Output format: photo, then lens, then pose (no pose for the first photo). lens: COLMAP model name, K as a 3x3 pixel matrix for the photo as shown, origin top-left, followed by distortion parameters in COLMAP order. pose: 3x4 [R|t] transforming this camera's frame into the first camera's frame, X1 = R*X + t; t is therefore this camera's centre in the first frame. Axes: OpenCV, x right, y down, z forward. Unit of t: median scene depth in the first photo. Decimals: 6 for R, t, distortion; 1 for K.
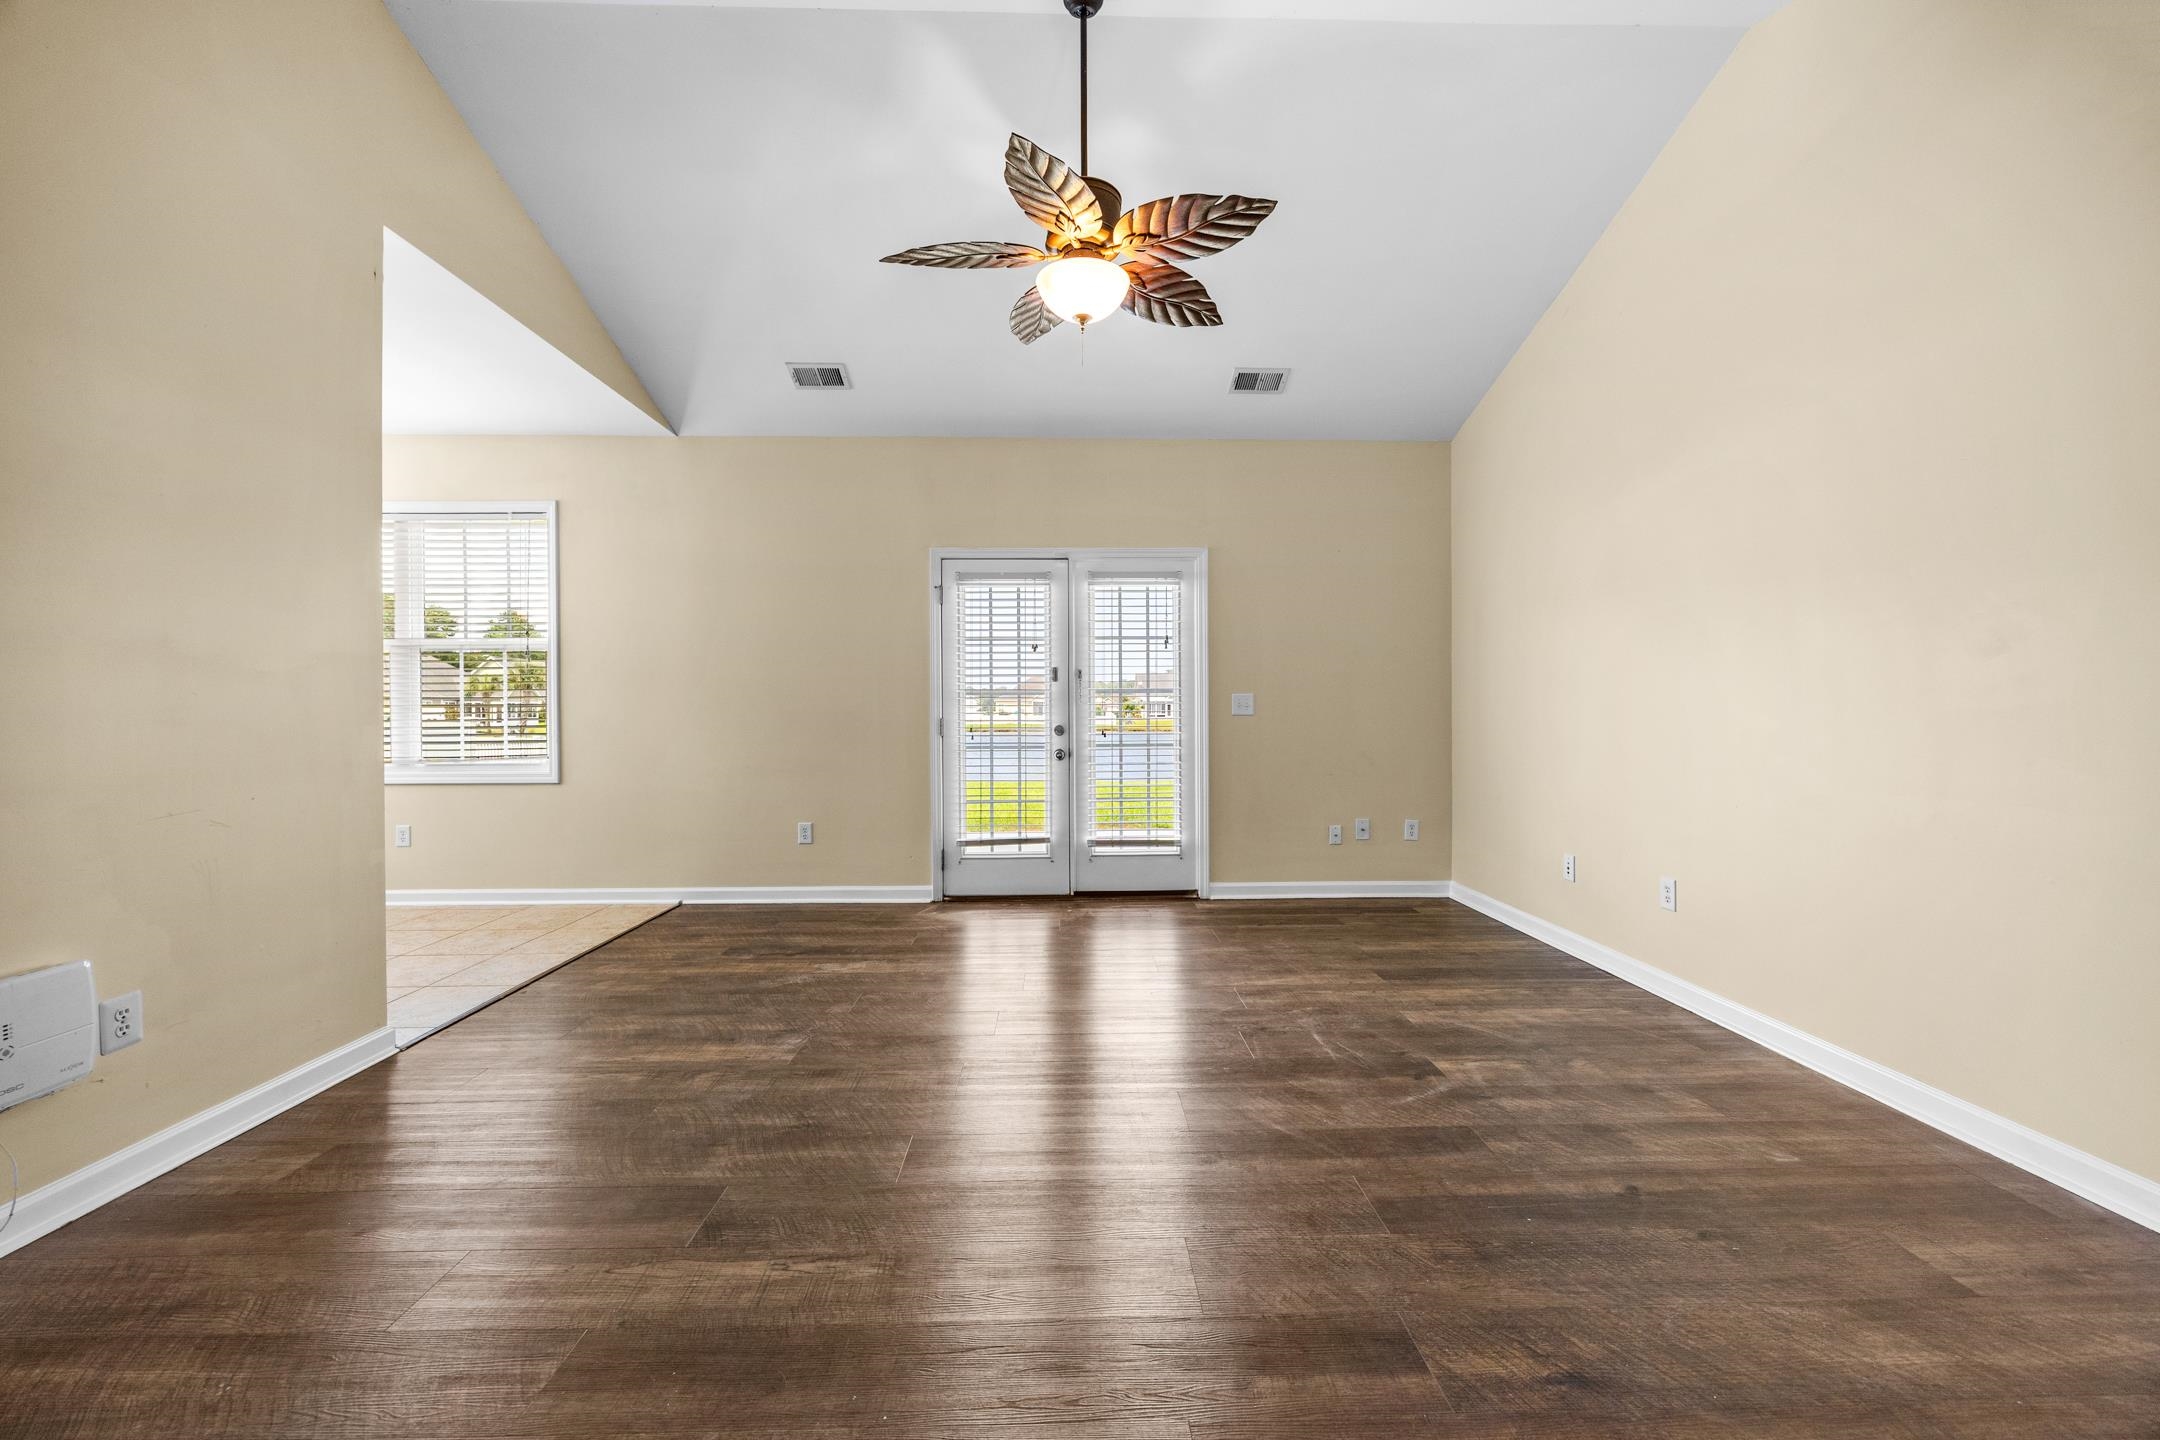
lens RADIAL K [[831.1, 0, 1082.1], [0, 831.1, 715.0], [0, 0, 1]] dist [-0.002612, 0.000243]
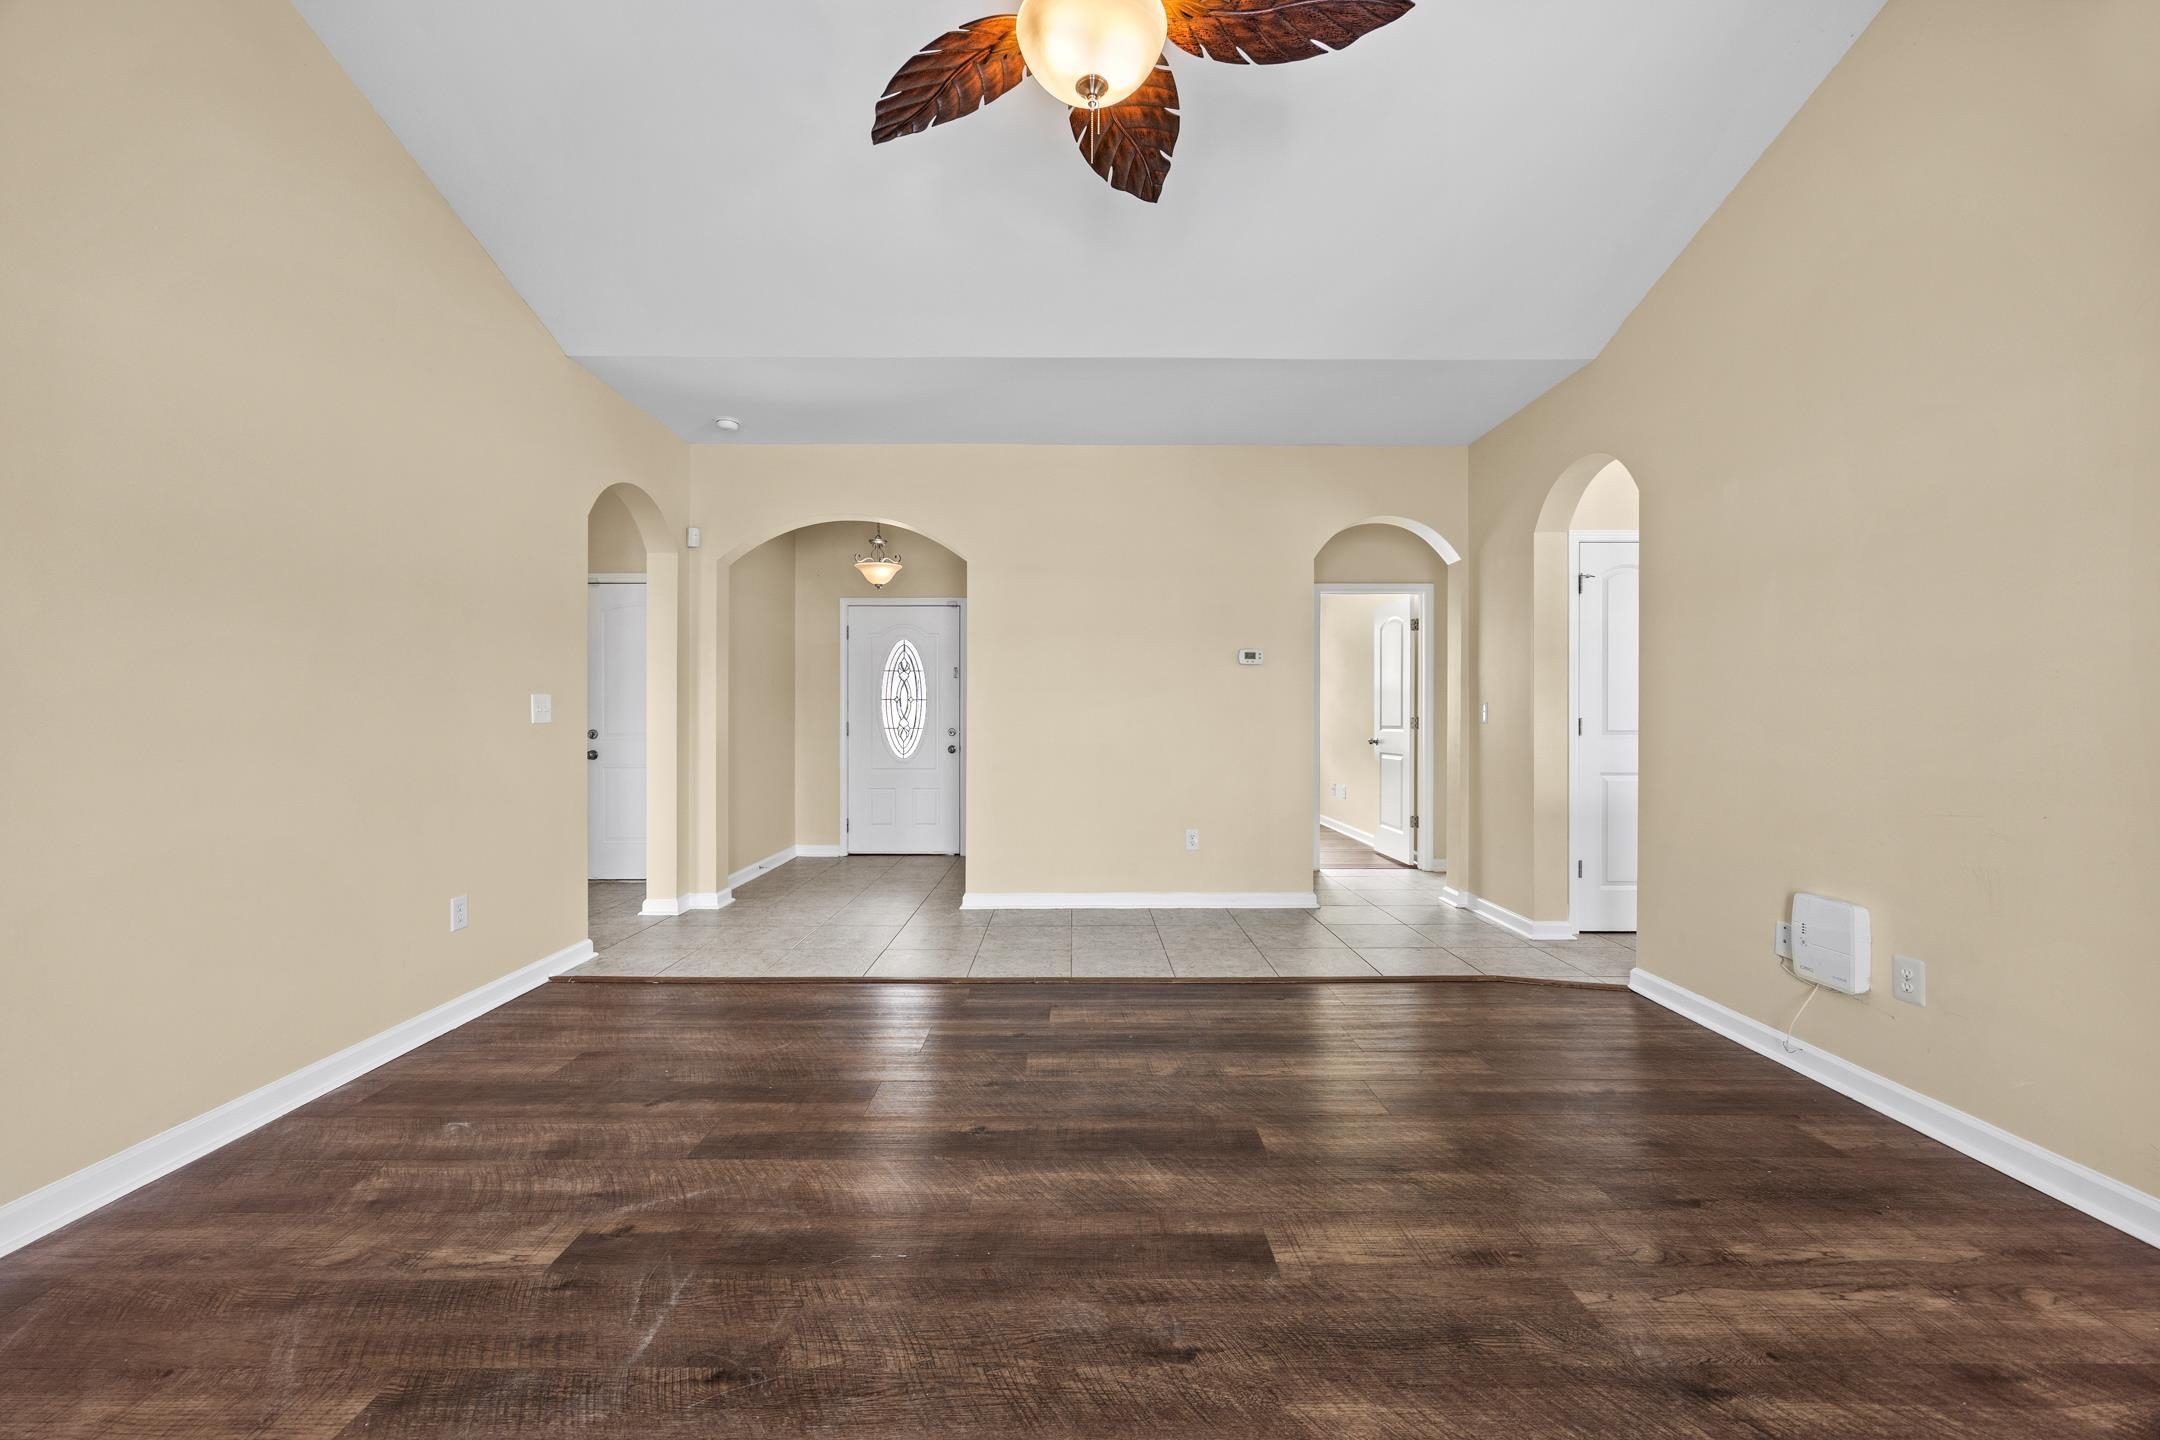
lens RADIAL K [[831.1, 0, 1077.6], [0, 831.1, 713.8], [0, 0, 1]] dist [-0.002612, 0.000243]
pose [[-0.999728, 0.001456, 0.023266, -0.001758], [0.001496, 0.999997, 0.001686, -0.005836], [-0.023263, 0.001721, -0.999728, 0.986580]]
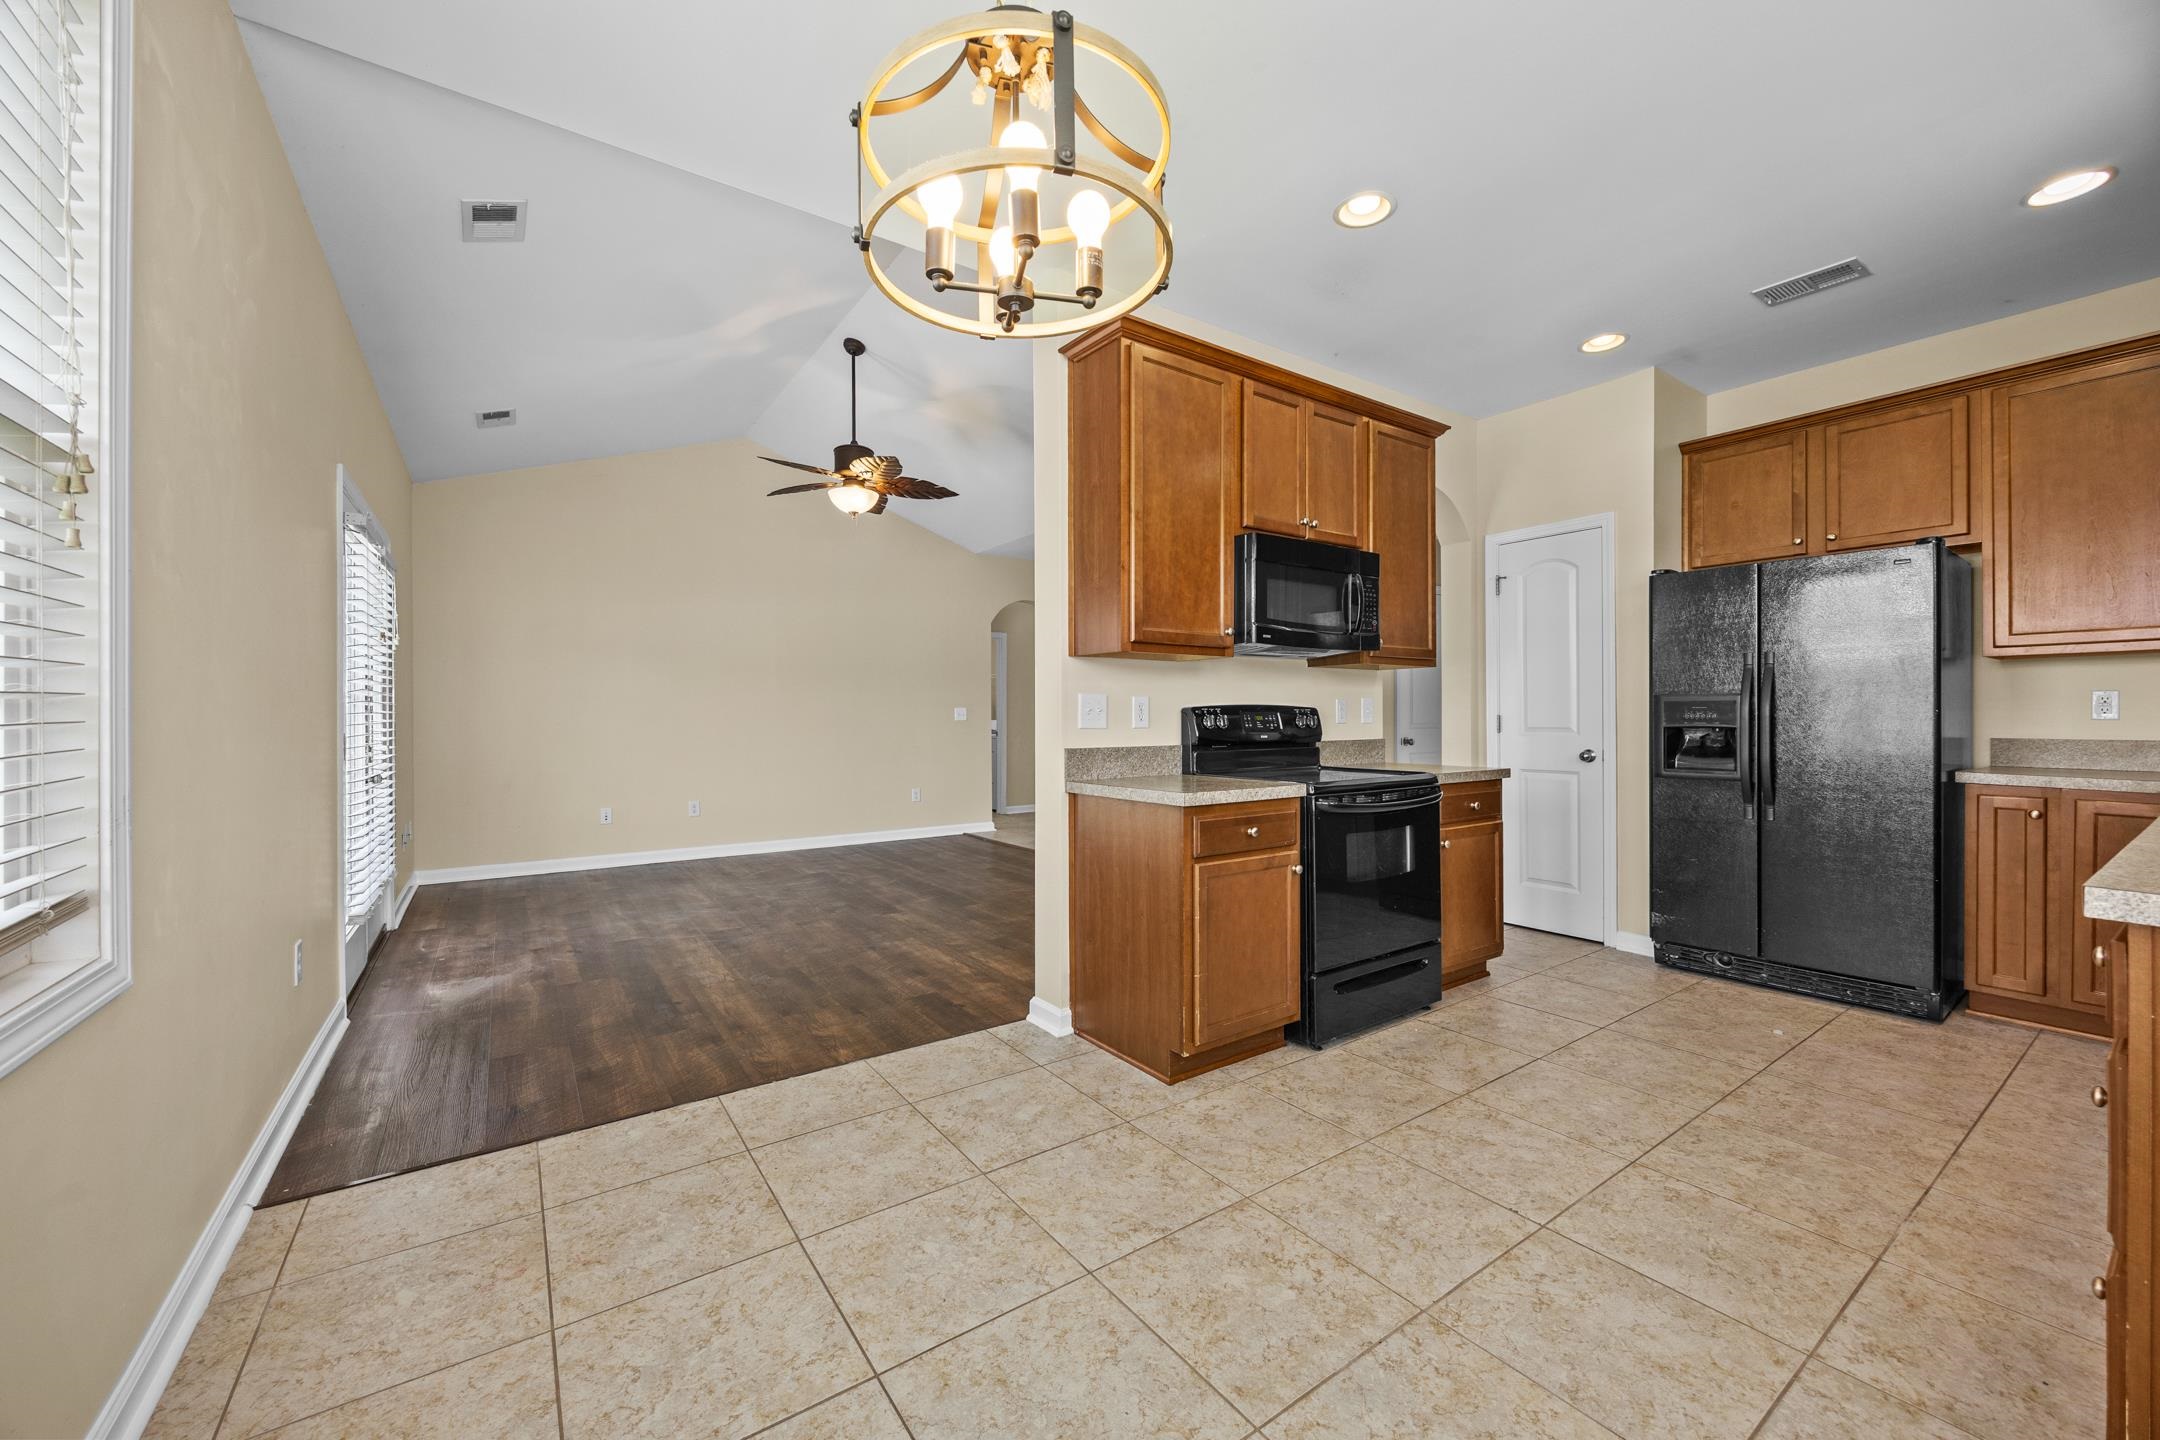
lens RADIAL K [[831.1, 0, 1074.0], [0, 831.1, 715.6], [0, 0, 1]] dist [-0.002612, 0.000243]
pose [[-0.538970, 0.005017, 0.842310, -1.137061], [0.010525, 0.999944, 0.000779, -0.004710], [-0.842259, 0.009285, -0.538993, 0.974363]]
